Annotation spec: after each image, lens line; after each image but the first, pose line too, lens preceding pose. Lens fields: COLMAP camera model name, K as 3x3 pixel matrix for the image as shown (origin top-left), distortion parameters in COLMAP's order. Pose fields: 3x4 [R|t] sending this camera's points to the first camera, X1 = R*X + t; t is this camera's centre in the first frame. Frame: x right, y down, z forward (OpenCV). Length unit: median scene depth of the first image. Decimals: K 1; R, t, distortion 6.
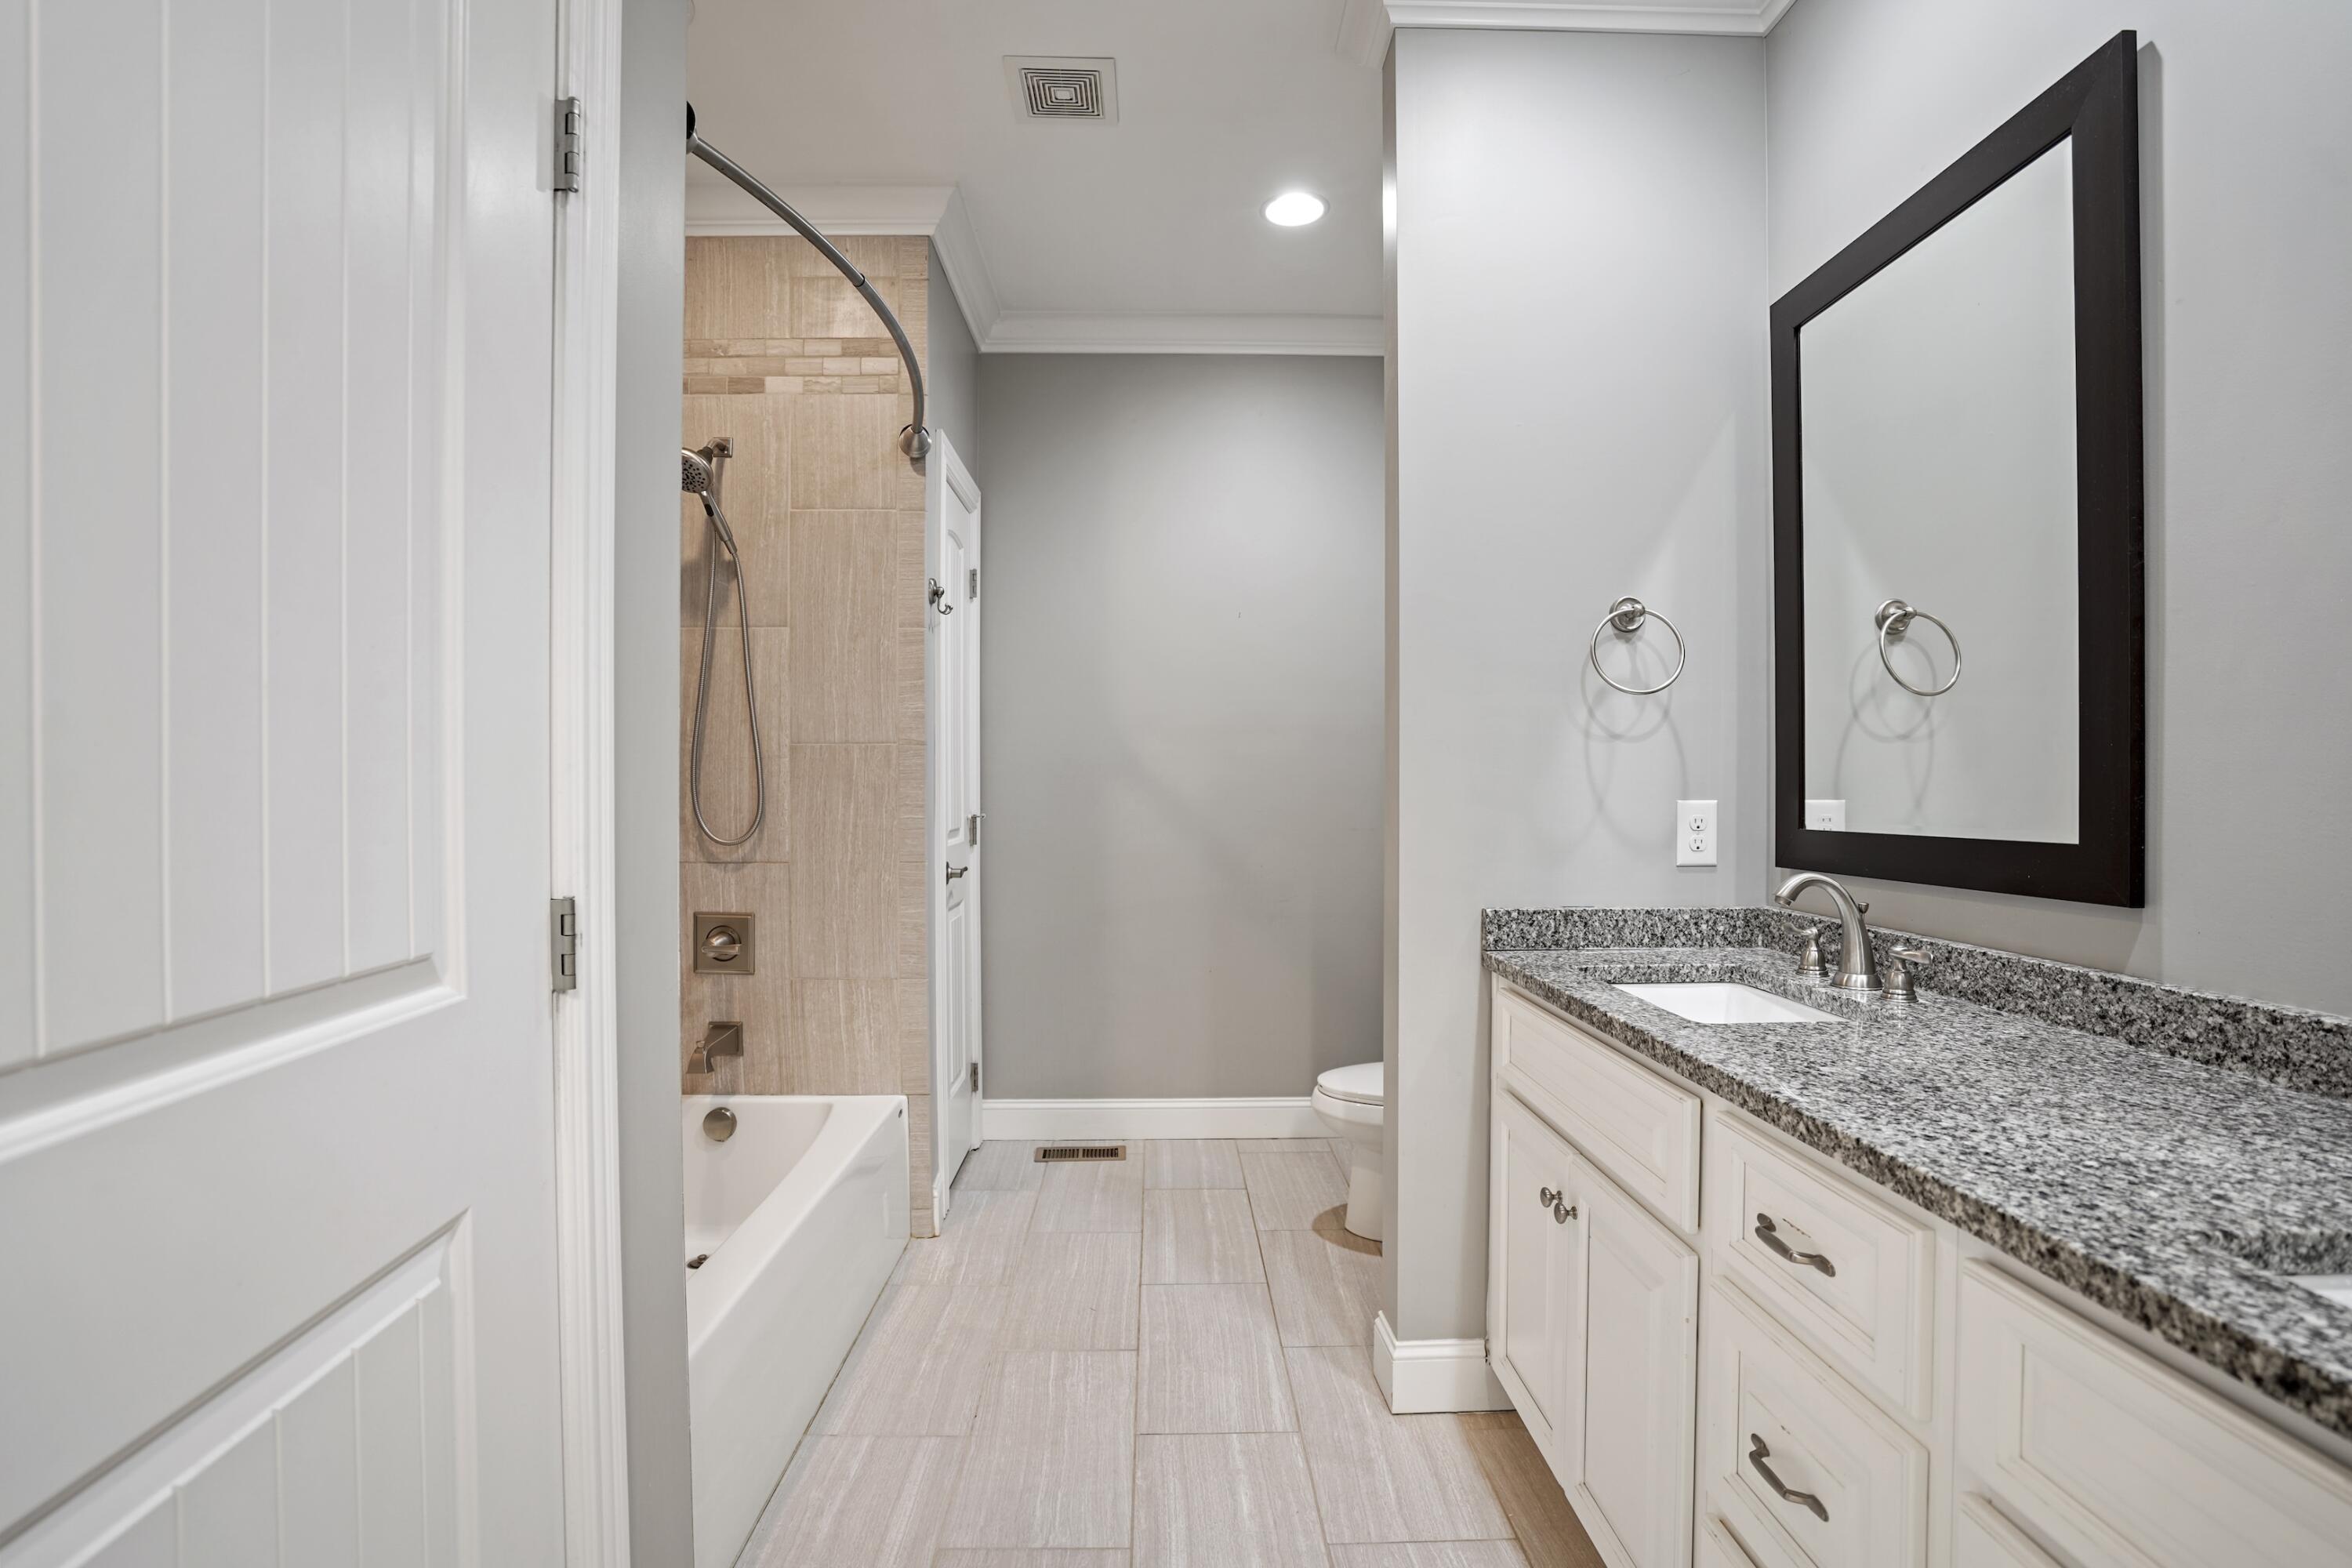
lens RADIAL K [[1112.4, 0, 1176.0], [0, 1112.4, 784.0], [0, 0, 1]] dist [-0.048690, 0.018041]
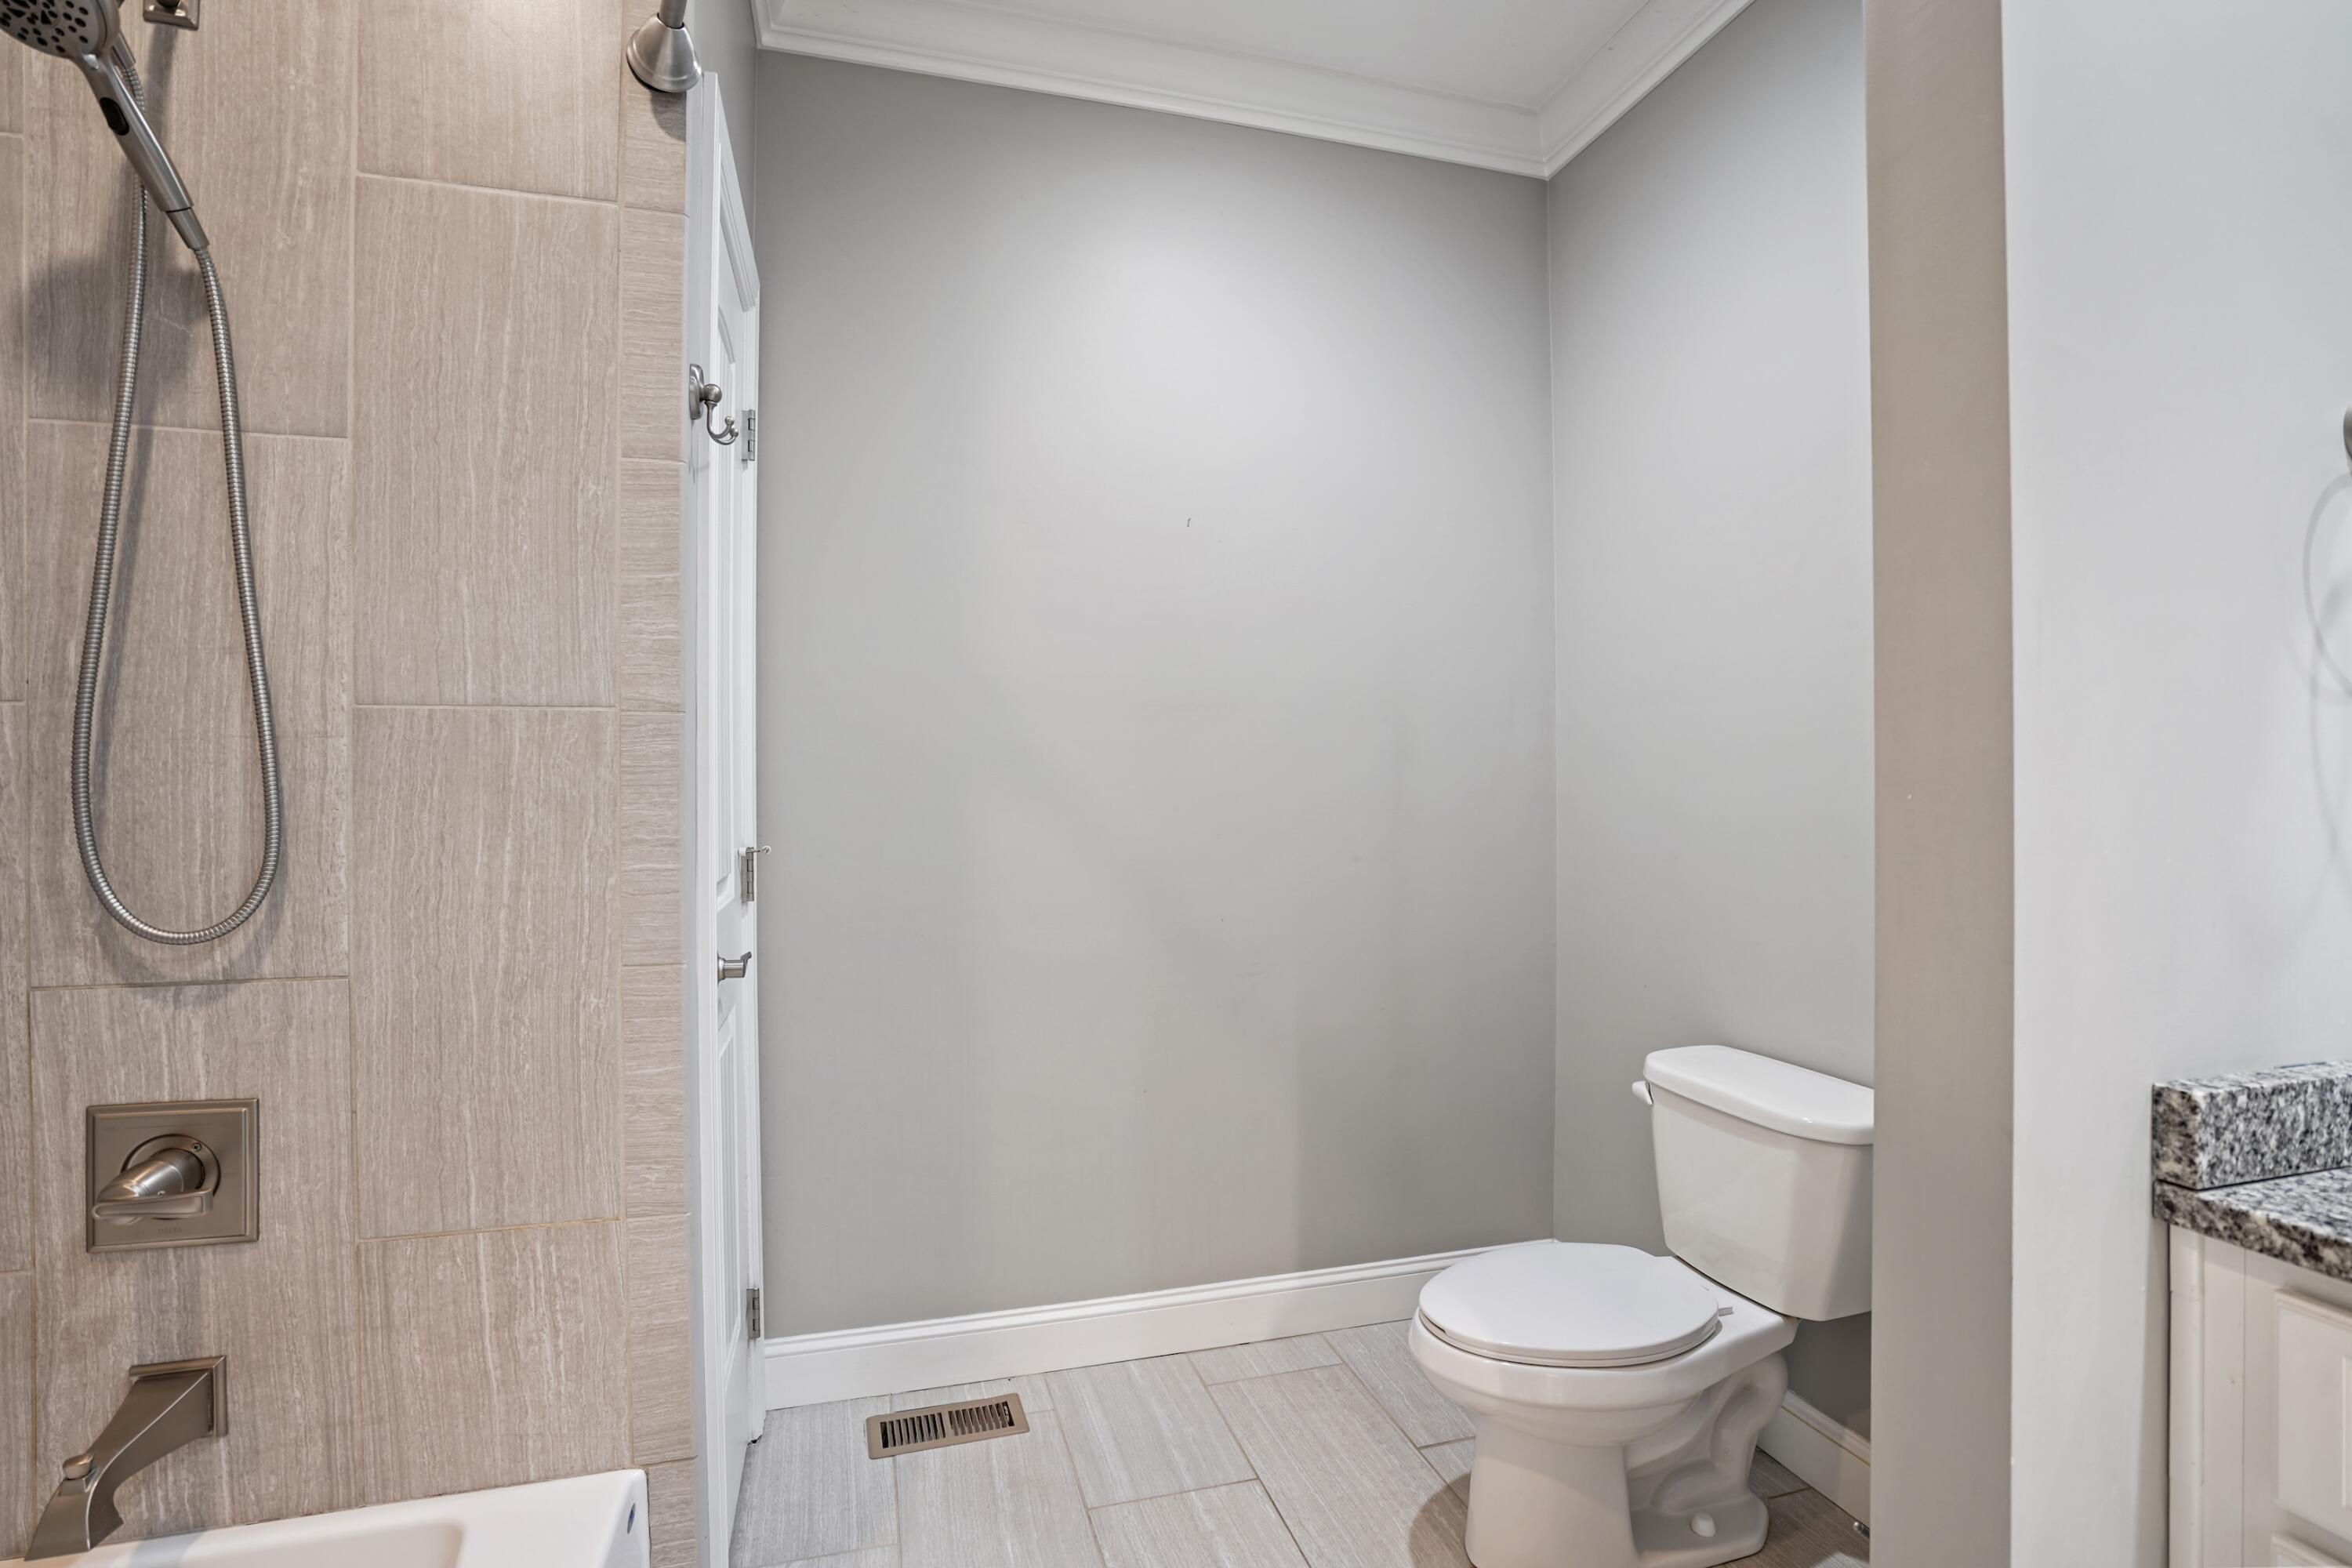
lens RADIAL K [[1112.4, 0, 1176.0], [0, 1112.4, 784.0], [0, 0, 1]] dist [-0.048690, 0.018041]
pose [[0.966481, -0.001042, 0.256736, -0.144563], [0.001947, 0.999993, -0.003269, -0.003117], [-0.256730, 0.003660, 0.966476, 0.500966]]
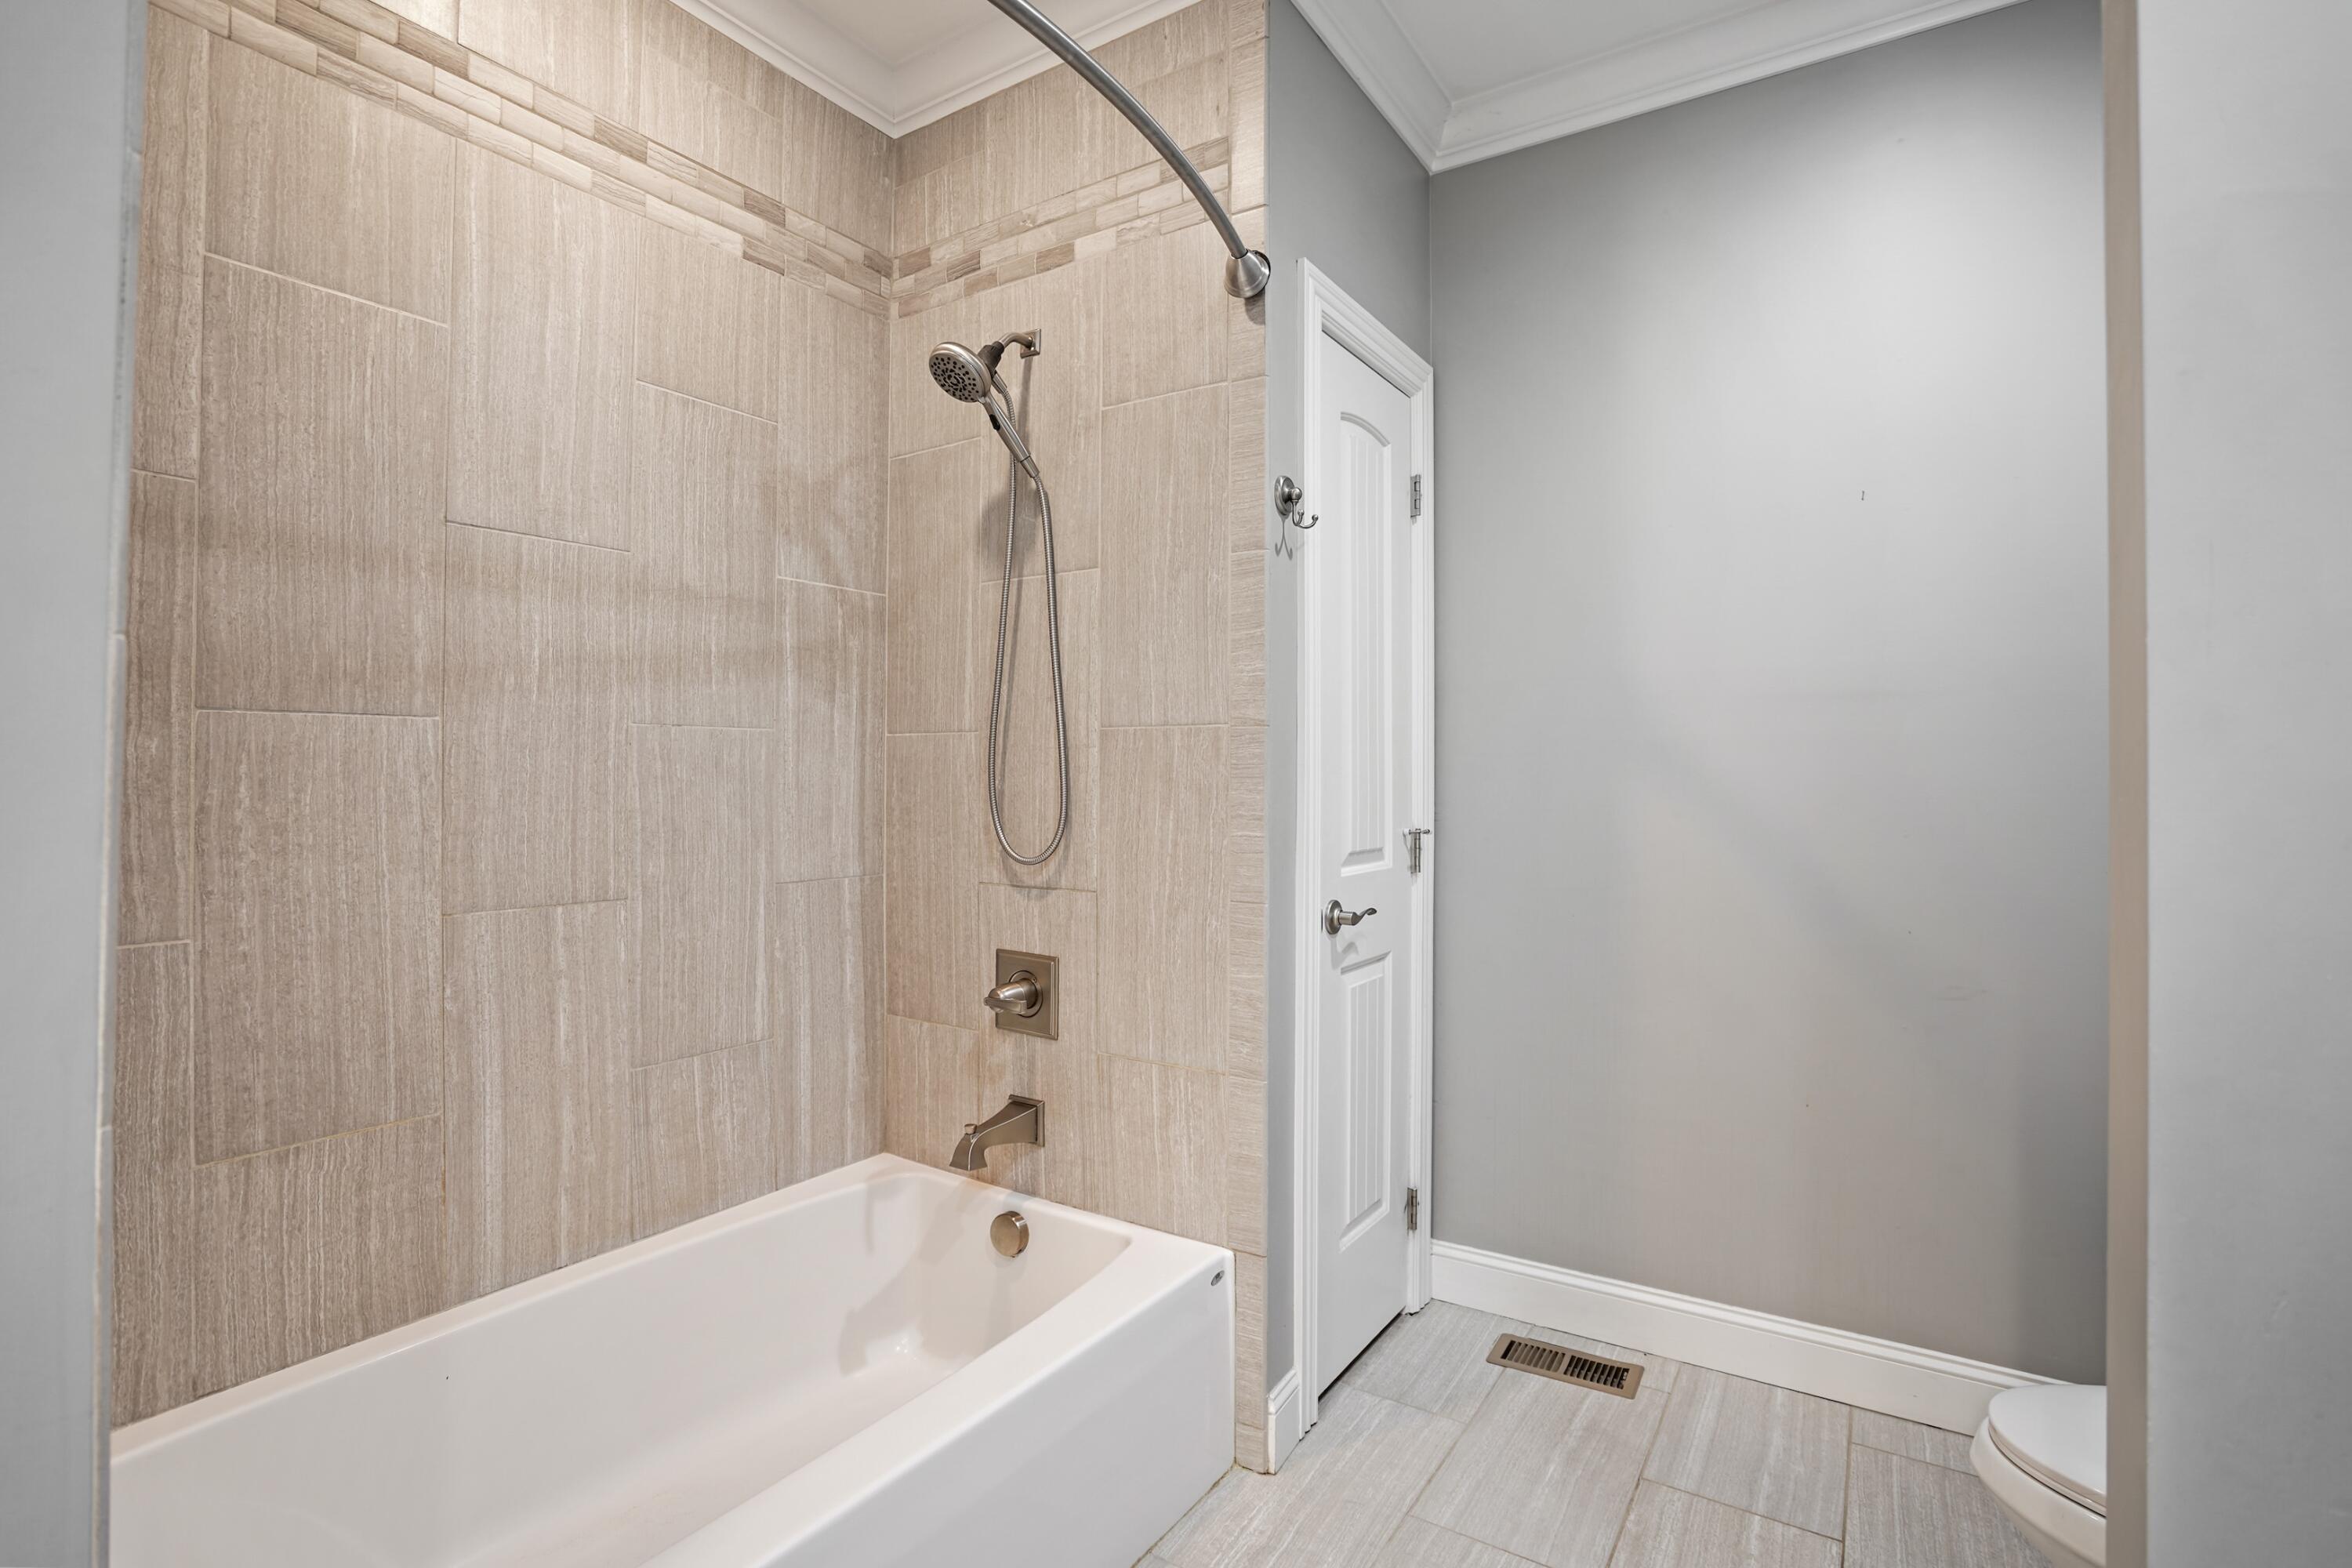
lens RADIAL K [[1118.9, 0, 1172.0], [0, 1118.9, 758.4], [0, 0, 1]] dist [-0.067092, 0.033188]
pose [[0.827075, -0.004993, -0.562069, 0.102272], [-0.006976, 0.999792, -0.019147, -0.002698], [0.562048, 0.019757, 0.826868, 0.420845]]
